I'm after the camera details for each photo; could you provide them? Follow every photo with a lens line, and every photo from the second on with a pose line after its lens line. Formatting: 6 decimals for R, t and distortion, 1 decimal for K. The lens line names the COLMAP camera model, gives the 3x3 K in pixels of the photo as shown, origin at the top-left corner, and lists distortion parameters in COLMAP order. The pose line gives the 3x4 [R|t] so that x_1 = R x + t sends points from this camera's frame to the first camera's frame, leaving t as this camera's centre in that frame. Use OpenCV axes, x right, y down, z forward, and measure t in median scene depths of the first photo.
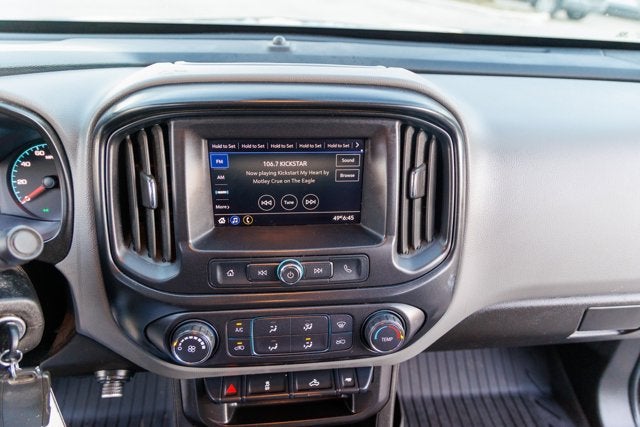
lens RADIAL K [[473.3, 0, 318.8], [0, 473.3, 216.8], [0, 0, 1]] dist [-0.085835, 0.078302]
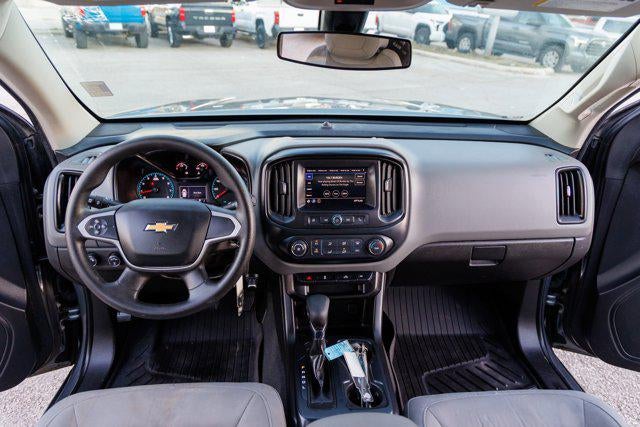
lens RADIAL K [[473.3, 0, 318.8], [0, 473.3, 216.8], [0, 0, 1]] dist [-0.085835, 0.078302]
pose [[0.999274, -0.003705, -0.037926, -0.059759], [-0.000233, 0.994649, -0.103311, 0.345427], [0.038106, 0.103244, 0.993926, -1.445465]]
